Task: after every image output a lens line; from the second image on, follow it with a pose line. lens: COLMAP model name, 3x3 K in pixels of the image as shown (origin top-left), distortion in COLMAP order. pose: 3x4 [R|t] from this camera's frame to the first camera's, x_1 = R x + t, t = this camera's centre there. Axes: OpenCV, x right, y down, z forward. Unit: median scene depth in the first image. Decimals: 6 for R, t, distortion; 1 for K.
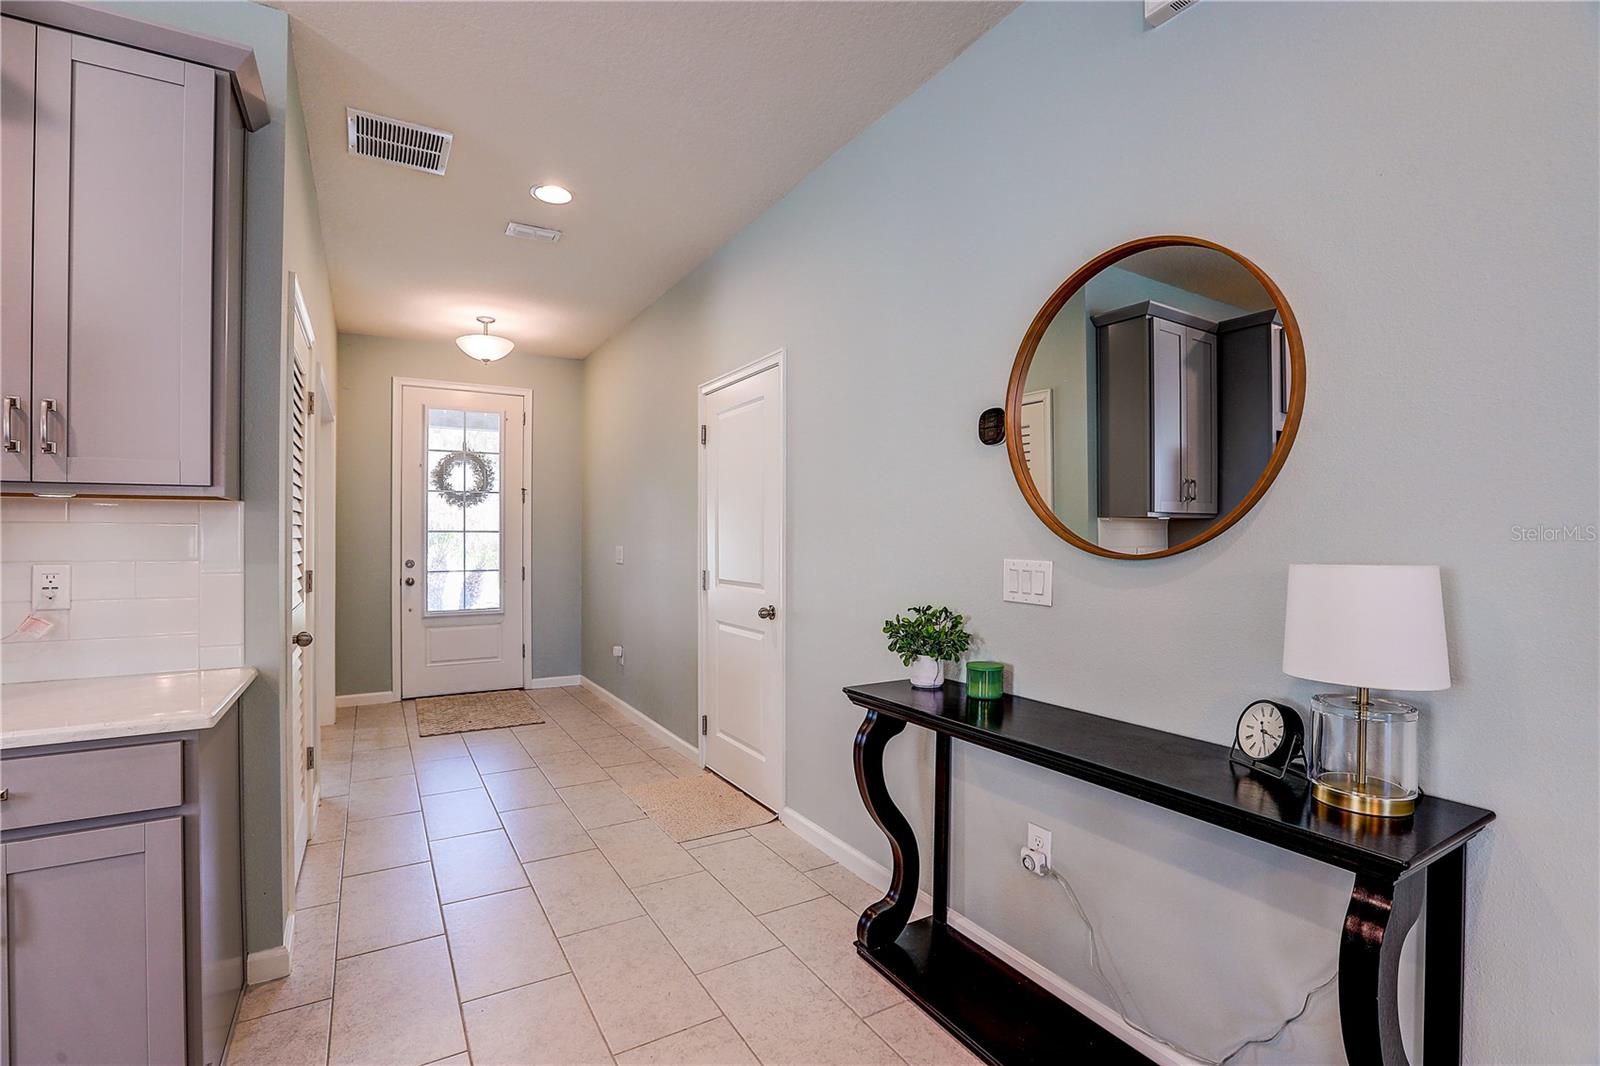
lens RADIAL K [[724.4, 0, 800.0], [0, 724.4, 533.0], [0, 0, 1]] dist [-0.027117, 0.000330]
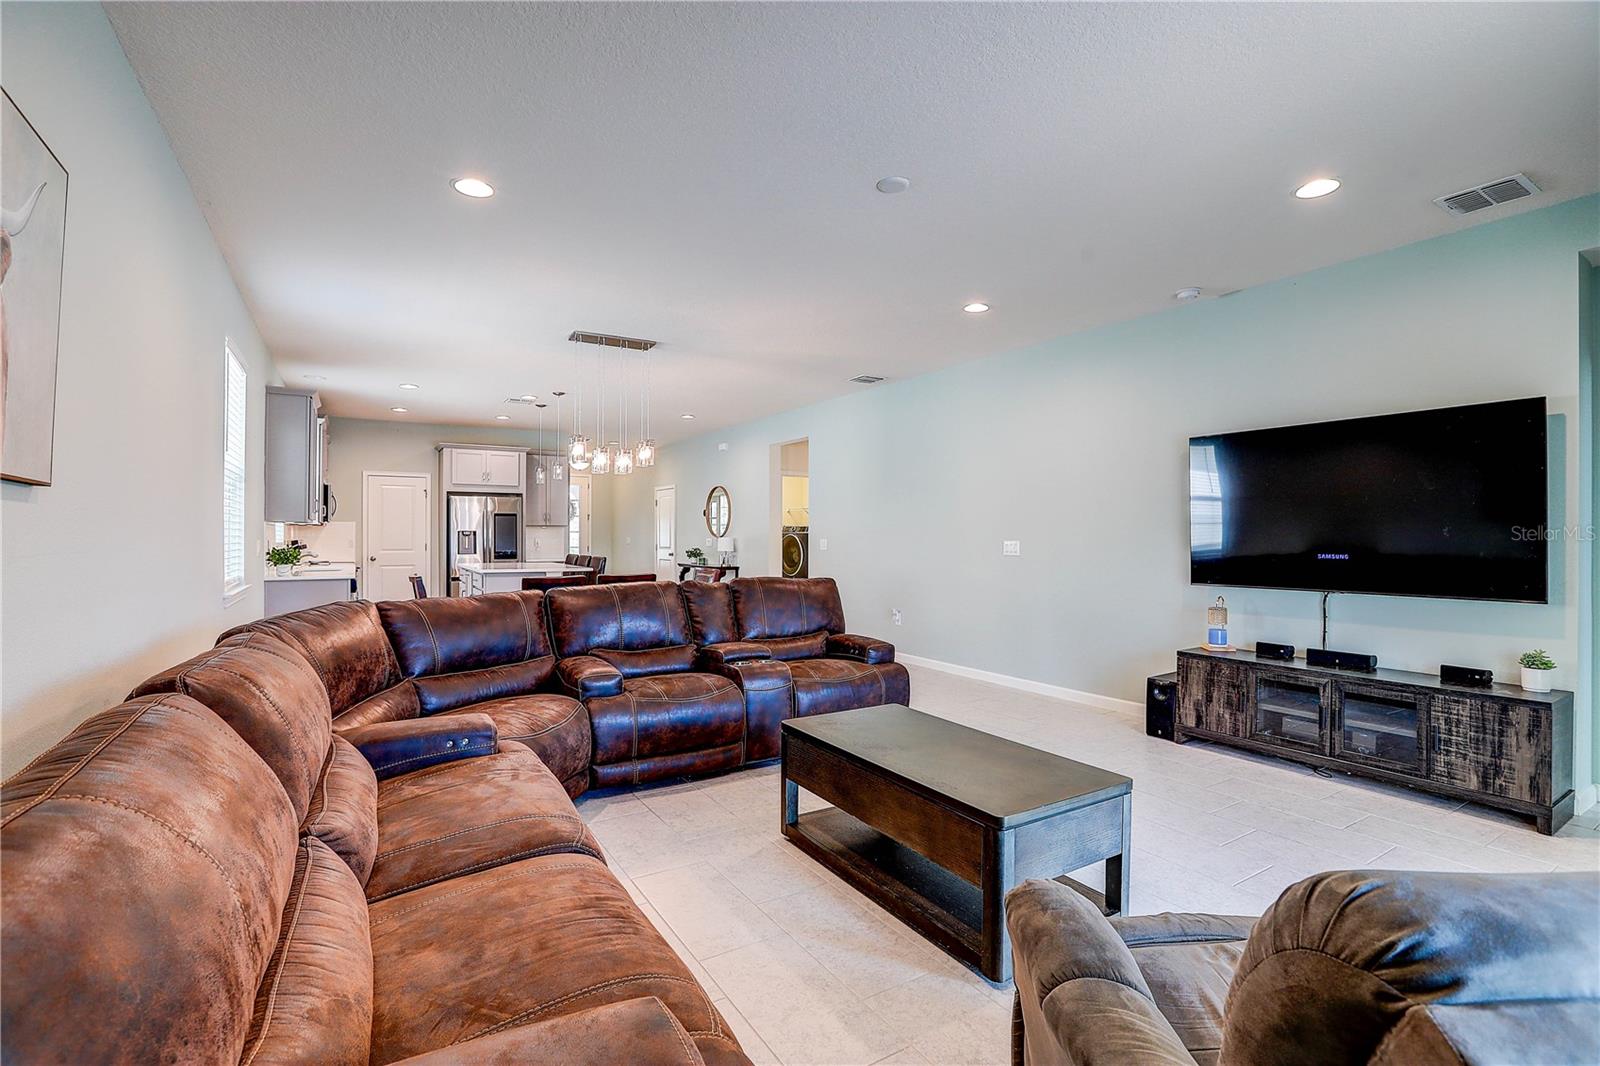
lens RADIAL K [[724.4, 0, 800.0], [0, 724.4, 533.0], [0, 0, 1]] dist [-0.027117, 0.000330]
pose [[0.999531, 0.005496, 0.030114, 0.302312], [-0.005511, 0.999985, 0.000435, -0.003570], [-0.030111, -0.000601, 0.999546, -1.625036]]
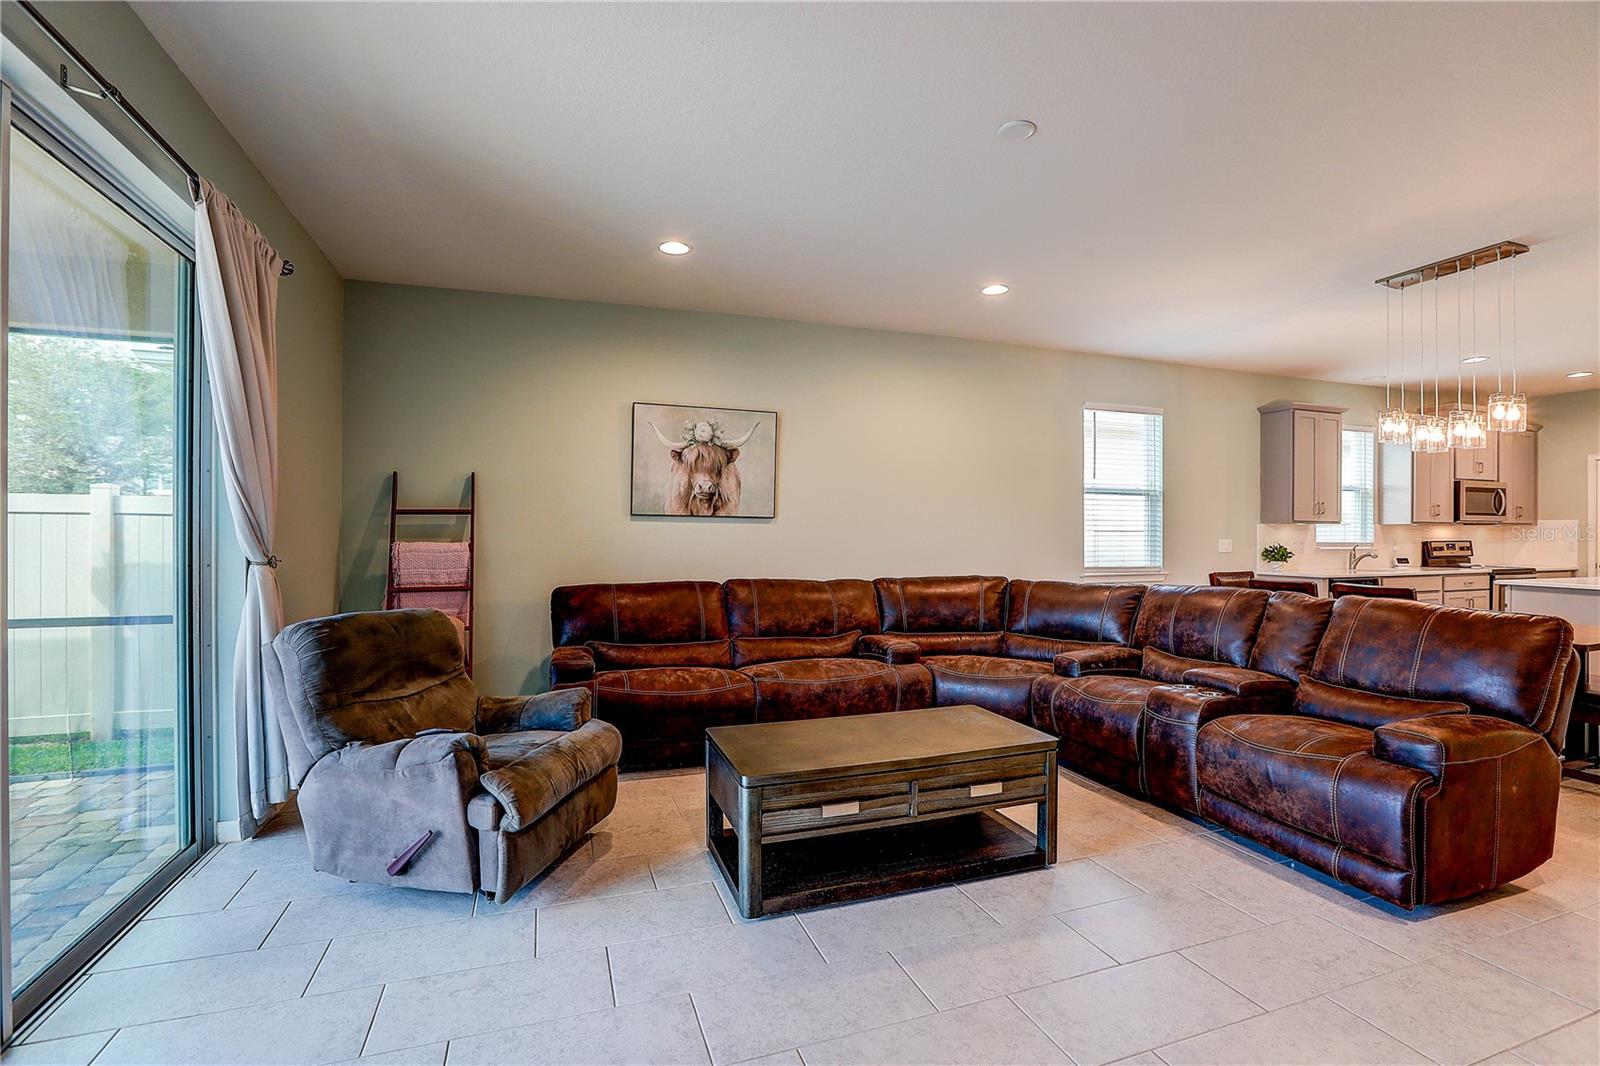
lens RADIAL K [[724.4, 0, 800.0], [0, 724.4, 533.0], [0, 0, 1]] dist [-0.027117, 0.000330]
pose [[-0.198309, 0.001748, -0.980138, 0.918548], [0.002234, 0.999997, 0.001332, -0.003104], [0.980137, -0.001925, -0.198312, -1.094719]]
